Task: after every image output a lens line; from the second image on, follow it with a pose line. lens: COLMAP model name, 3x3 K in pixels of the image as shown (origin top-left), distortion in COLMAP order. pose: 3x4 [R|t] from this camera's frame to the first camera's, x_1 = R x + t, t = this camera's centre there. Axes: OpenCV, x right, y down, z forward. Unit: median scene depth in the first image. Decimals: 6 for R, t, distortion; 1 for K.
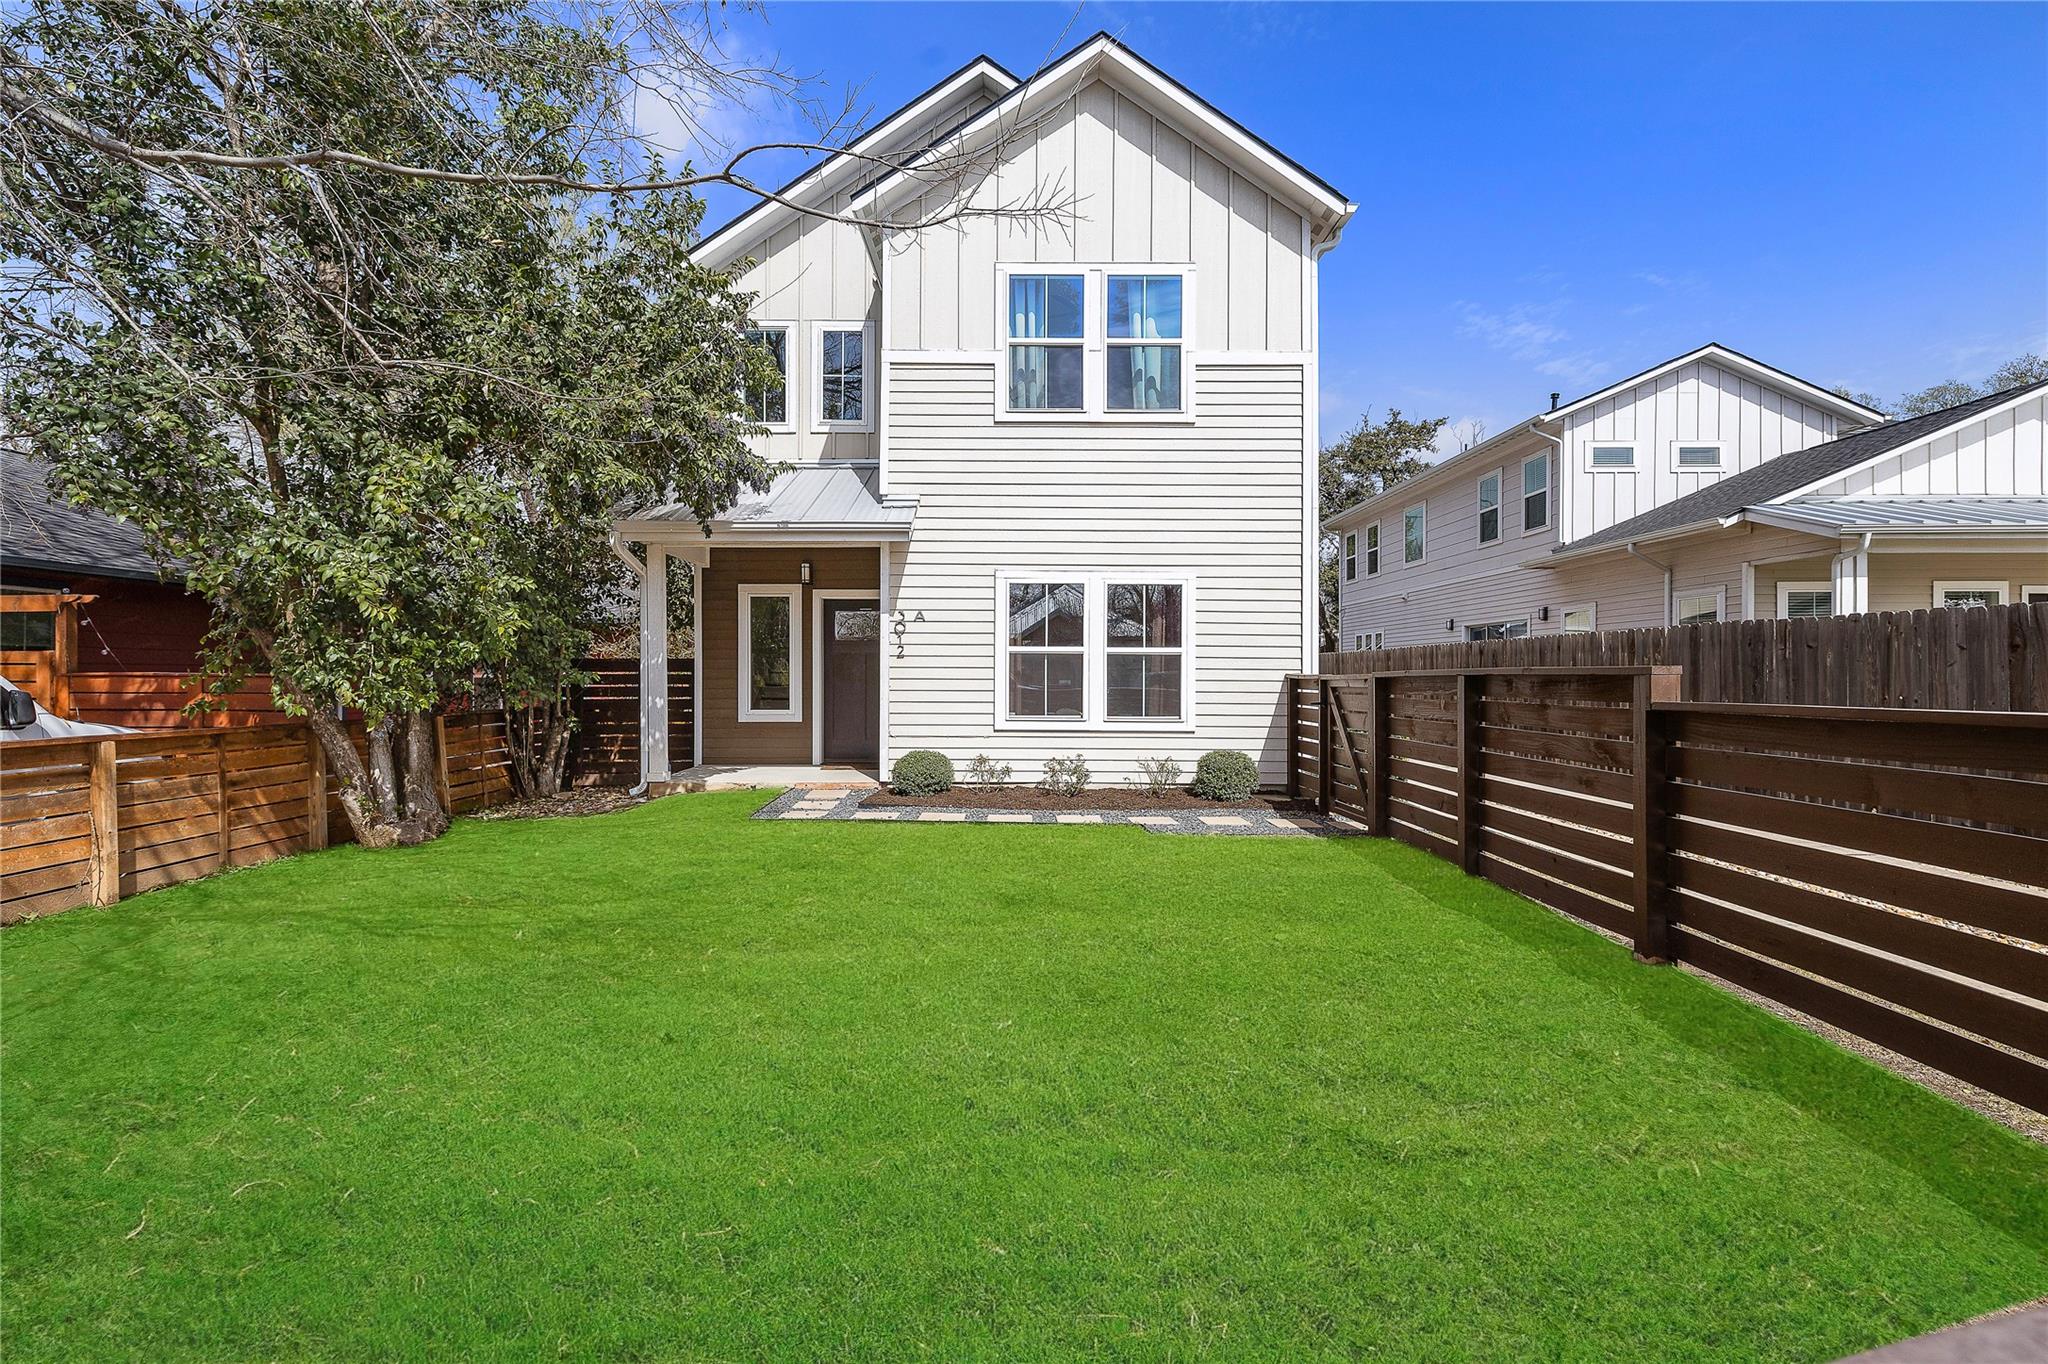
lens RADIAL K [[868.4, 0, 1024.0], [0, 868.4, 682.0], [0, 0, 1]] dist [0.000074, 0.000001]
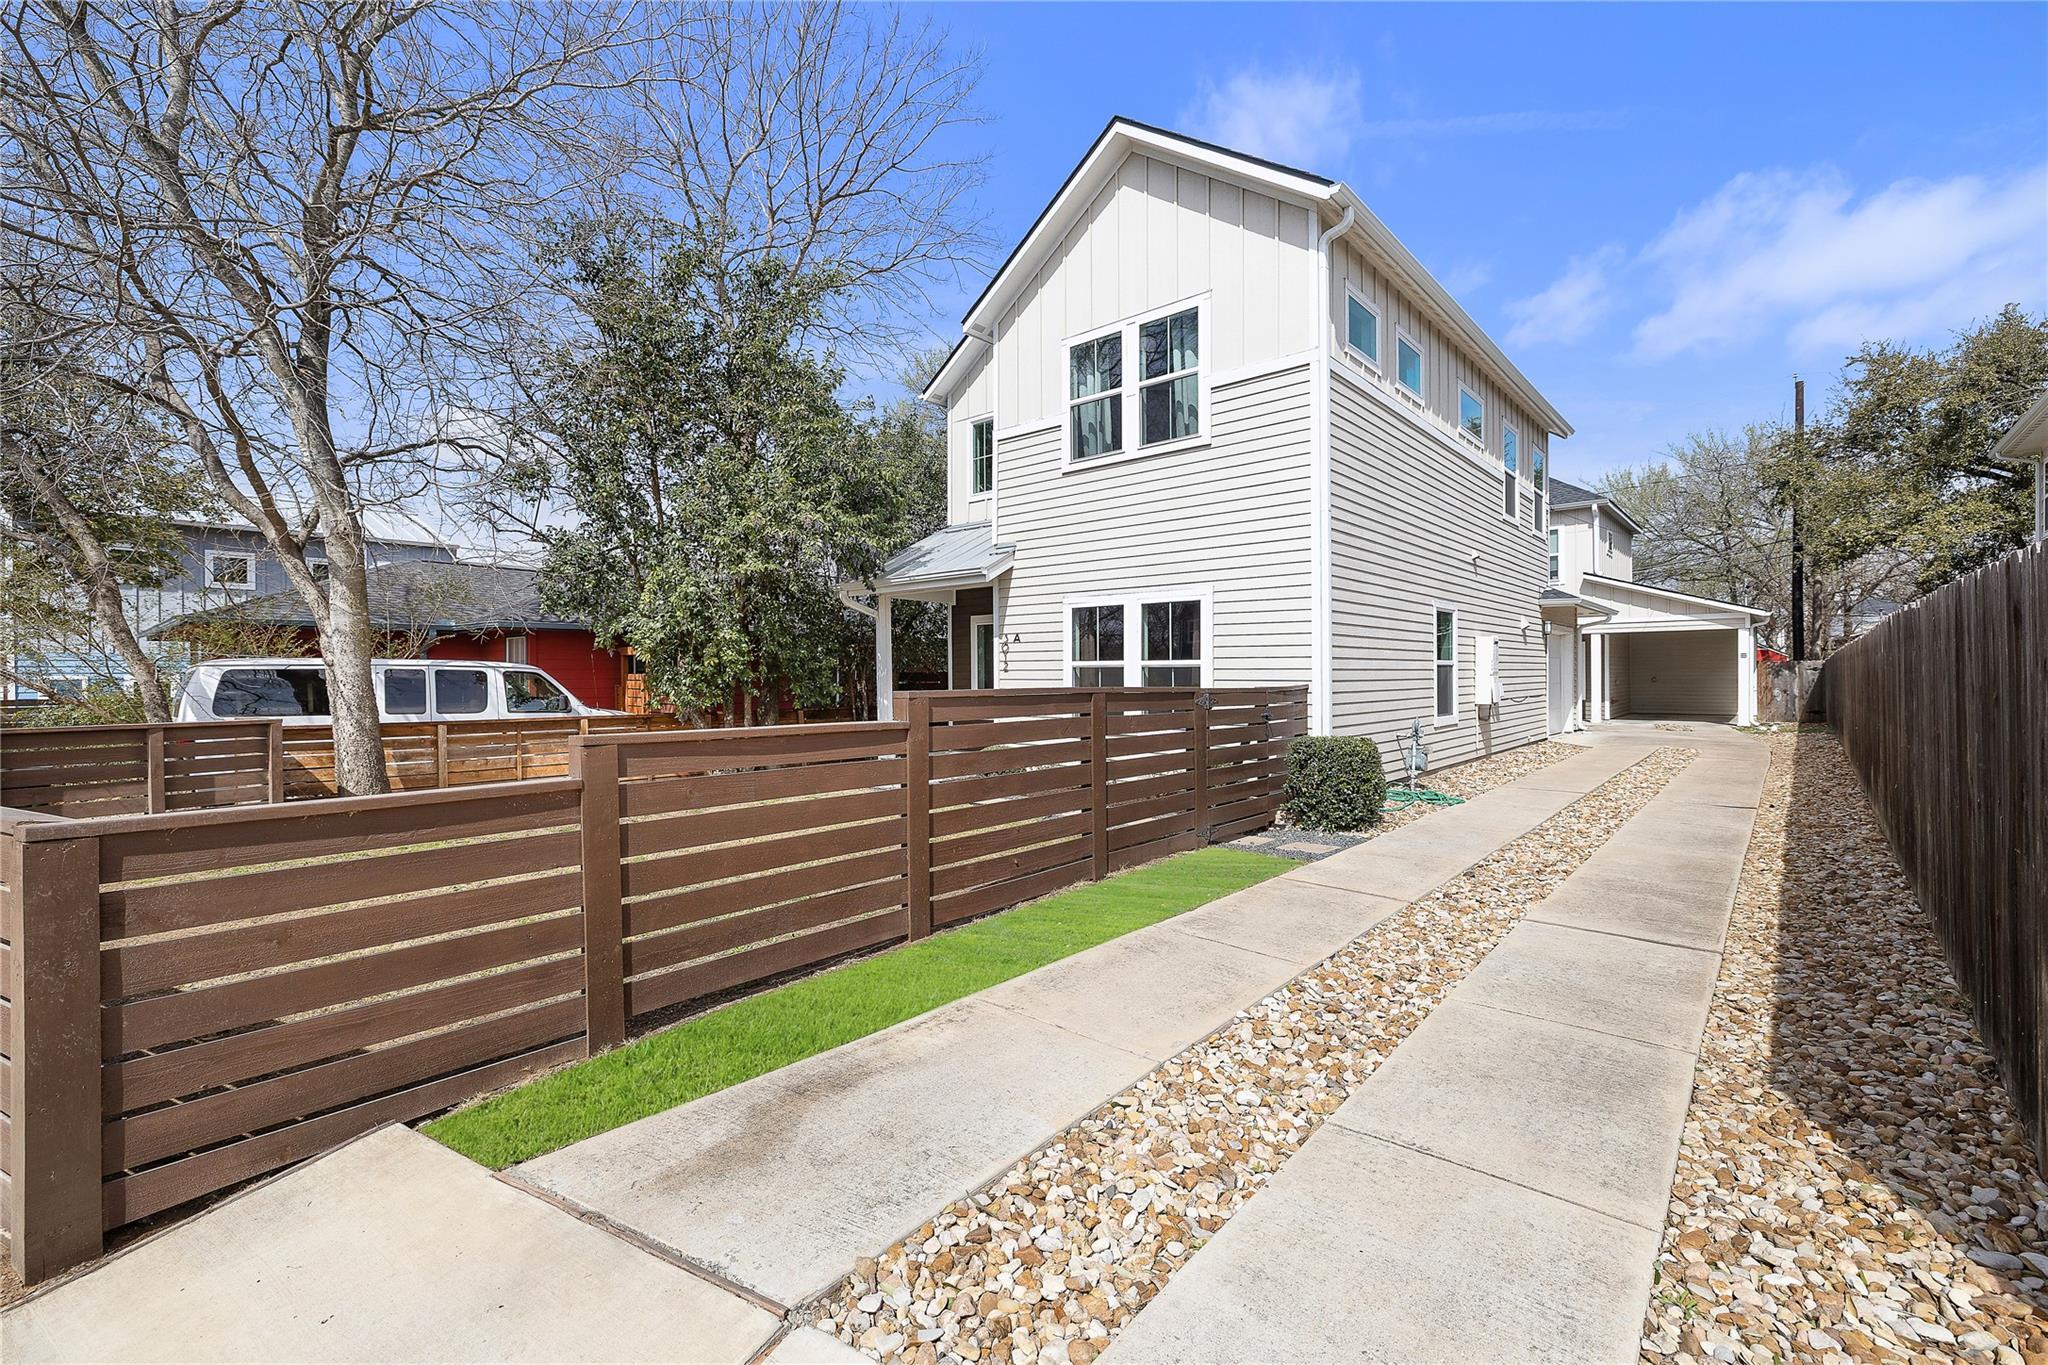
lens RADIAL K [[868.4, 0, 1024.0], [0, 868.4, 682.5], [0, 0, 1]] dist [0.000074, 0.000001]
pose [[0.750881, -0.001703, -0.660436, 0.714158], [0.001755, 0.999998, -0.000583, -0.011776], [0.660435, -0.000722, 0.750883, 0.069512]]
